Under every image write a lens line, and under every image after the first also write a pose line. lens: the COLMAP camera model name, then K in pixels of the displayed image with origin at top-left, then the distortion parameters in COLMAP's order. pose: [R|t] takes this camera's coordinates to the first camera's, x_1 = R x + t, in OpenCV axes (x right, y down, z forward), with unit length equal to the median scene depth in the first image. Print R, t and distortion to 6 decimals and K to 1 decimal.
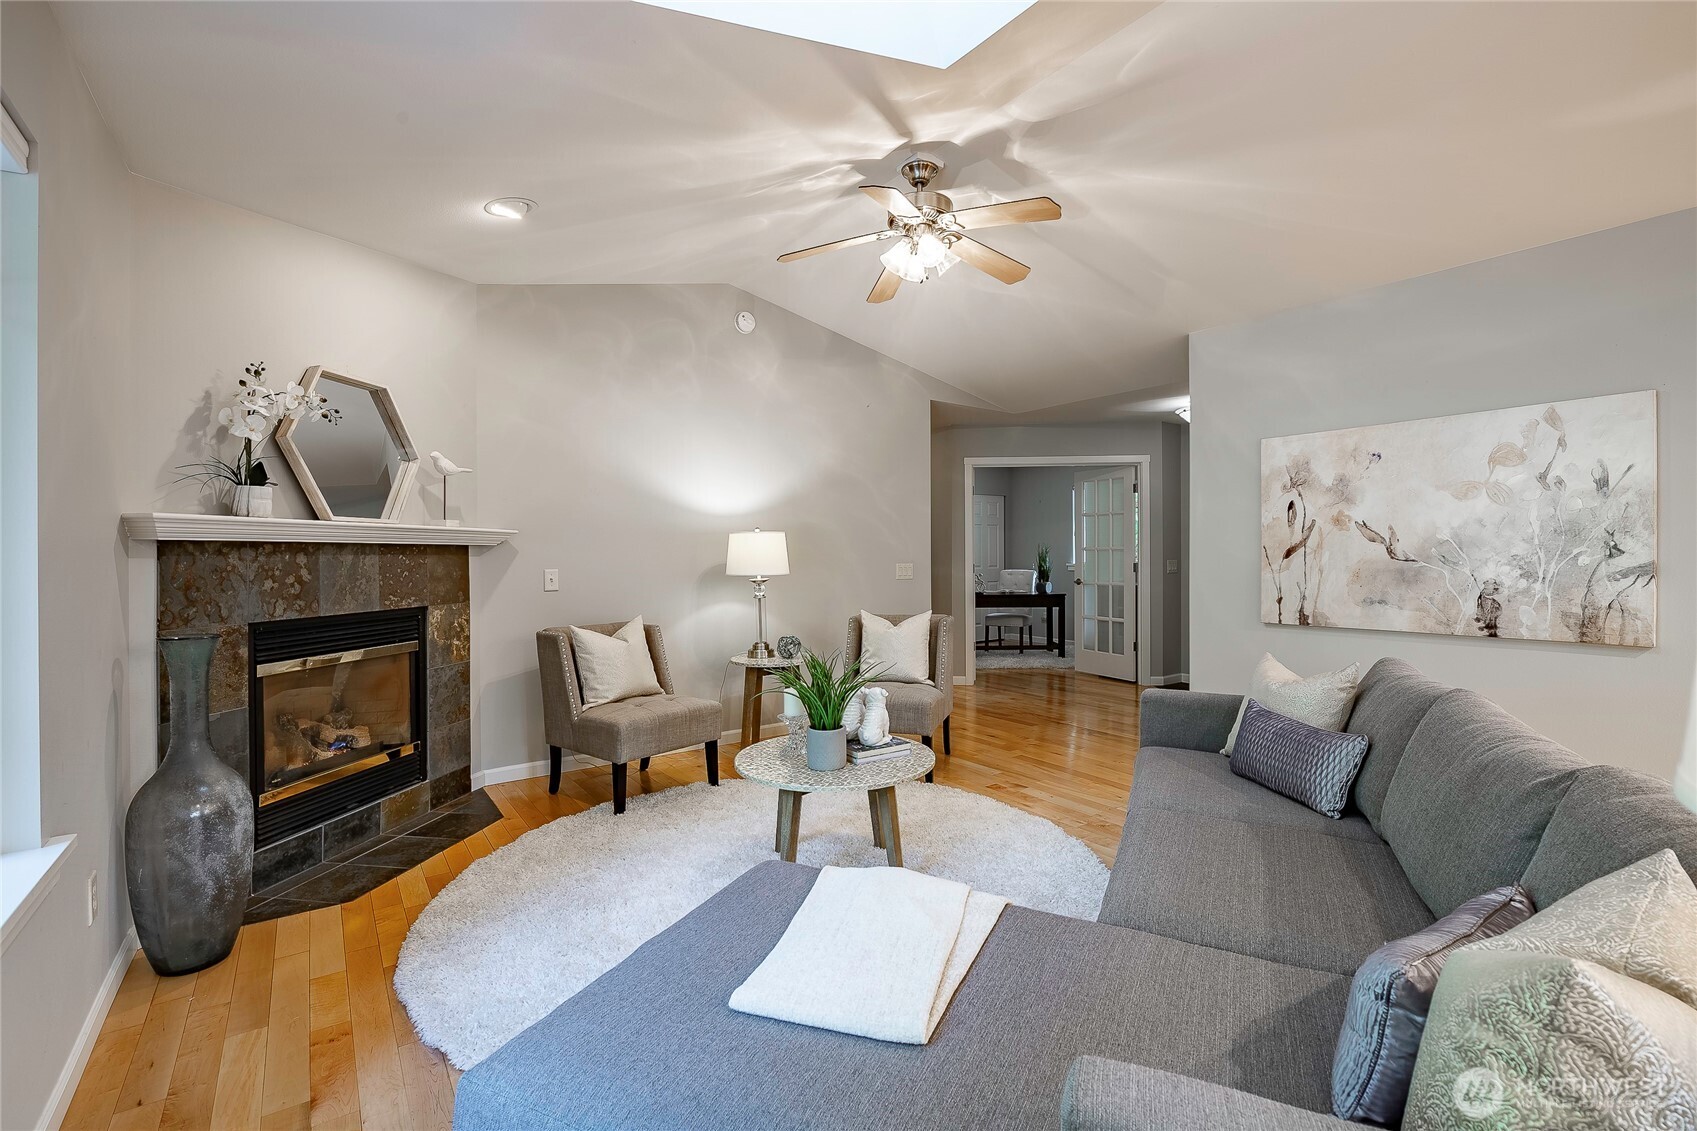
lens RADIAL K [[758.2, 0, 845.4], [0, 758.2, 564.8], [0, 0, 1]] dist [-0.001166, -0.002204]
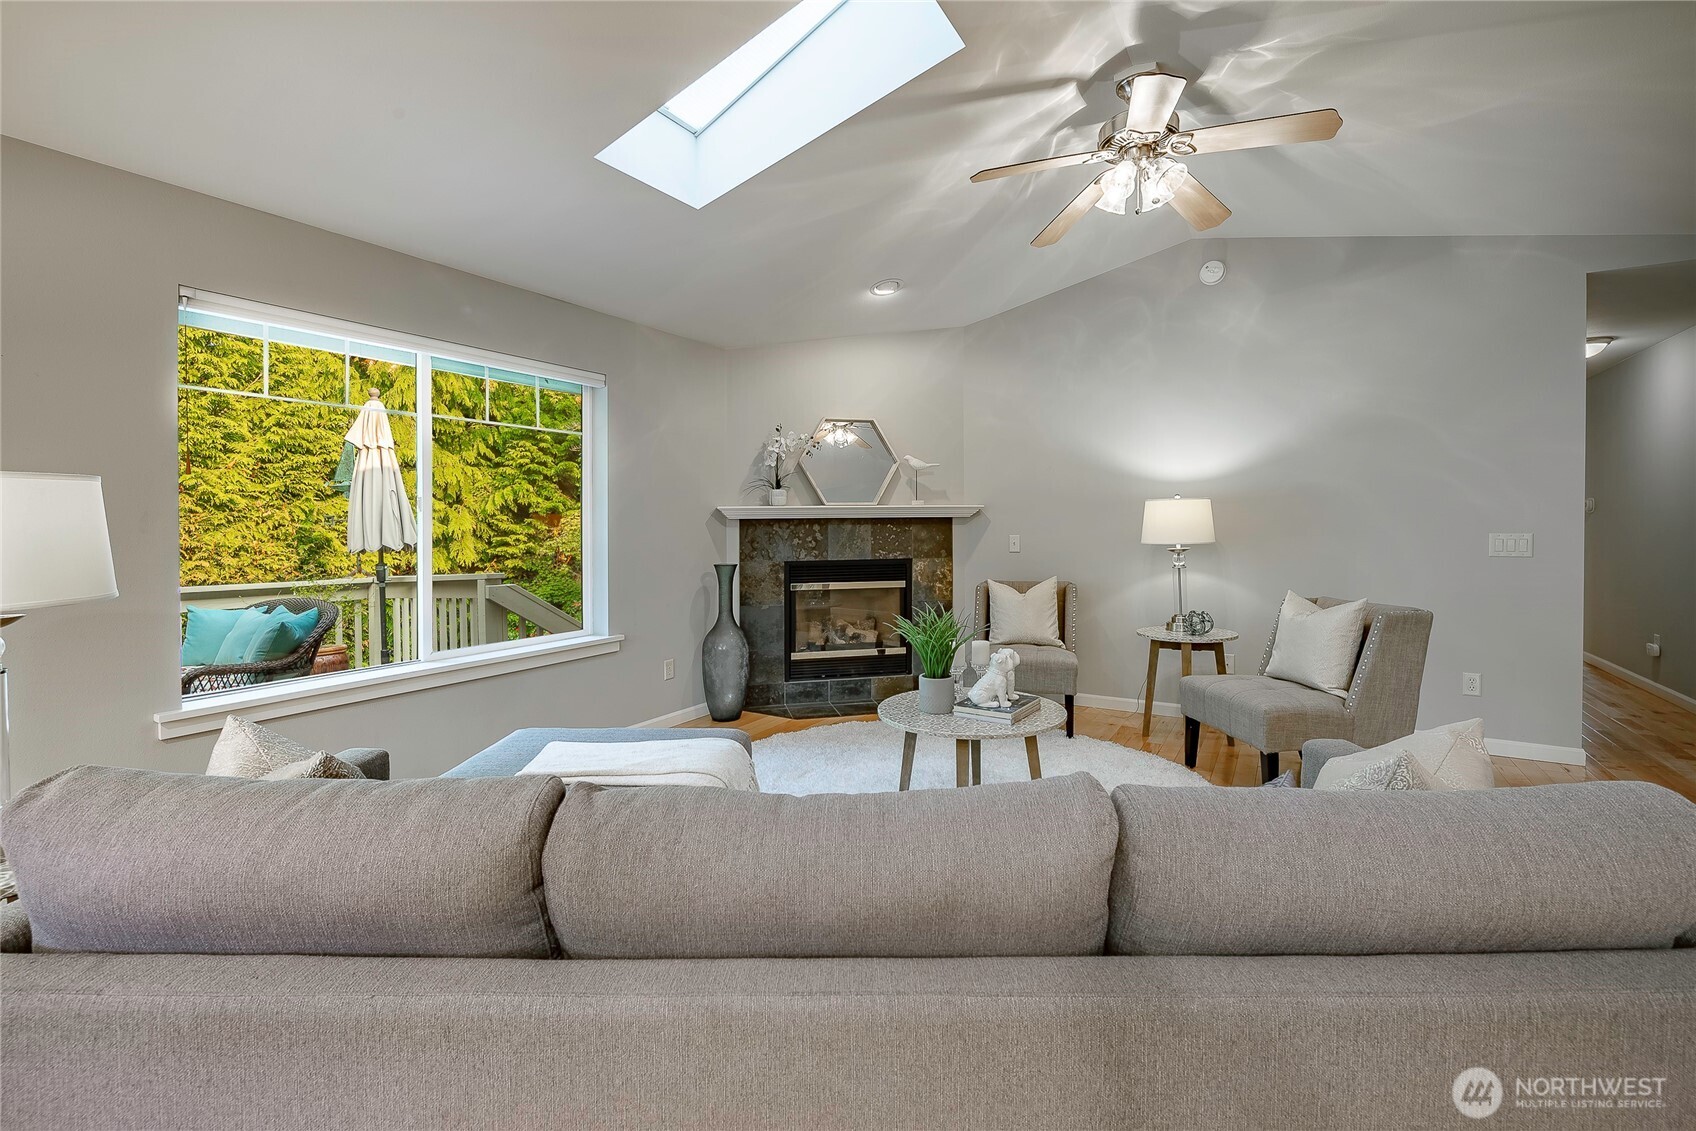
lens RADIAL K [[695.2, 0, 850.1], [0, 695.2, 528.9], [0, 0, 1]] dist [-0.009100, 0.000020]
pose [[0.380453, 0.005140, -0.924786, 0.666801], [-0.003411, 0.999986, 0.004155, -0.009141], [0.924794, 0.001574, 0.380465, 0.363285]]
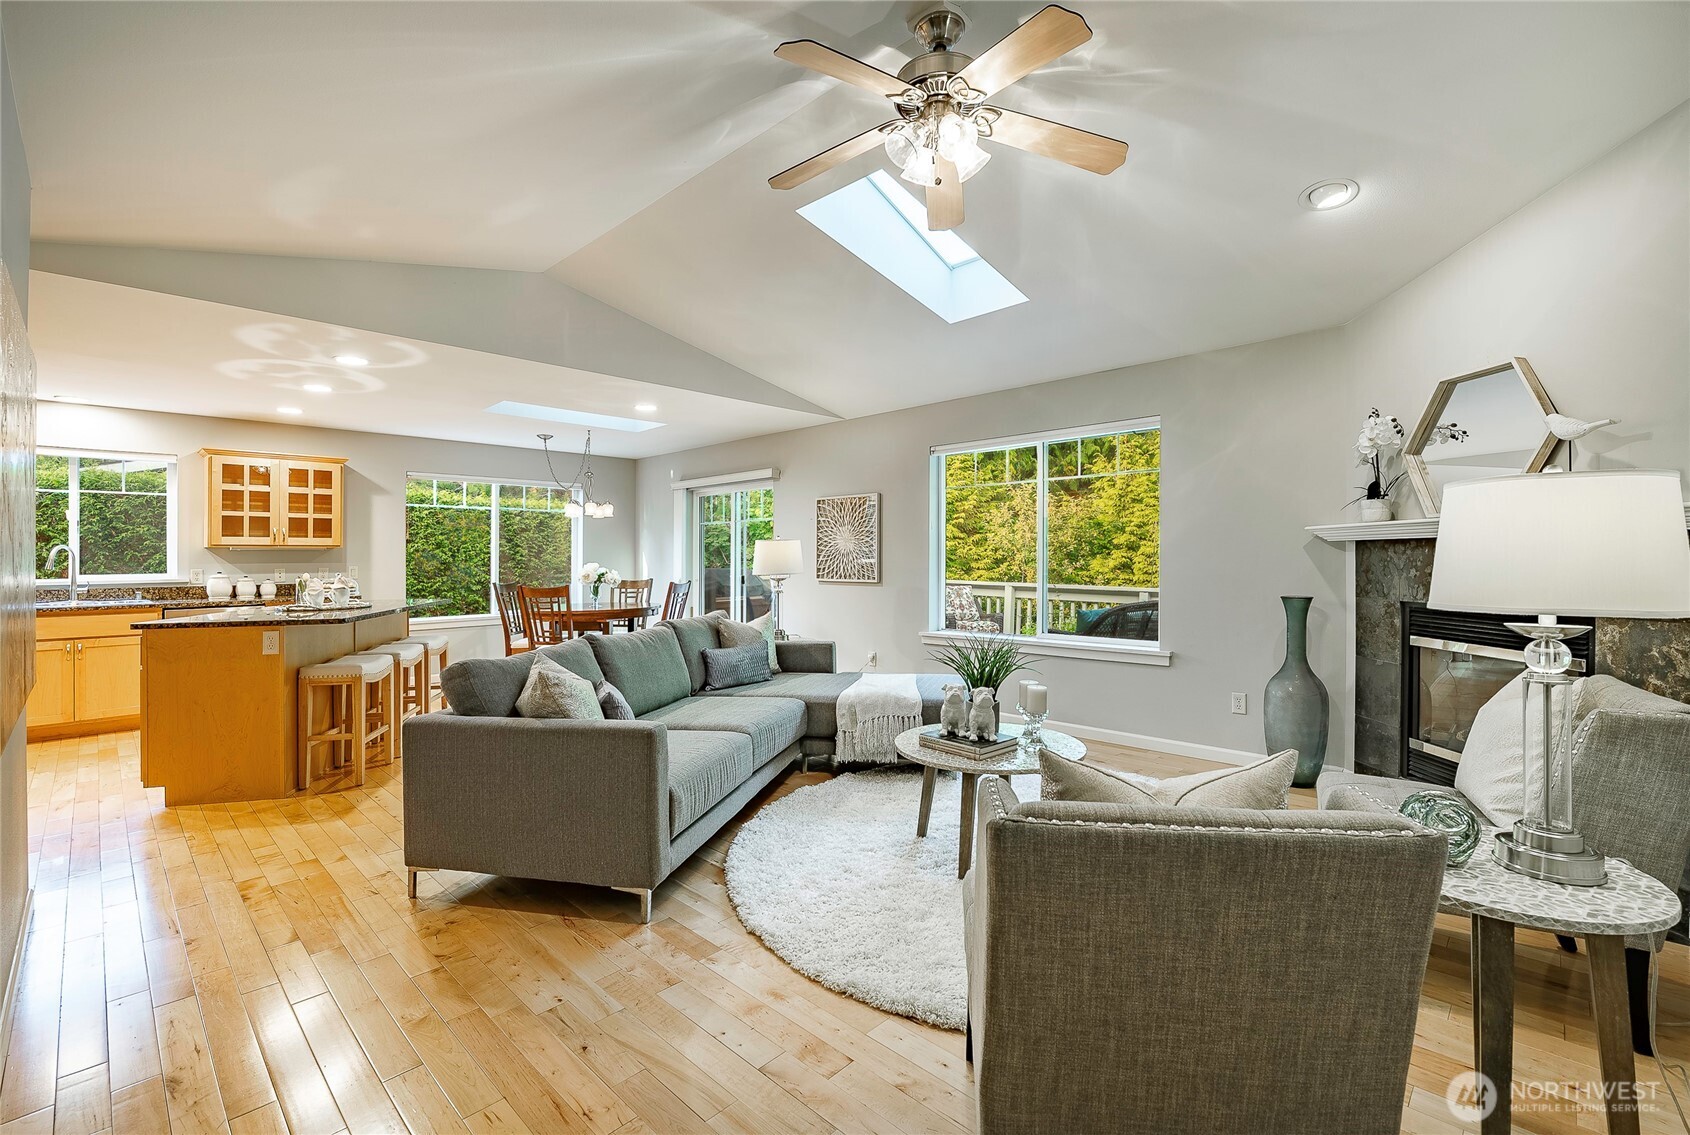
lens RADIAL K [[755.1, 0, 851.2], [0, 755.1, 546.1], [0, 0, 1]] dist [-0.001166, -0.002204]
pose [[-0.985700, 0.010671, -0.168170, 0.277997], [0.010862, 0.999941, -0.000217, -0.021270], [0.168158, -0.002041, -0.985758, 1.593493]]
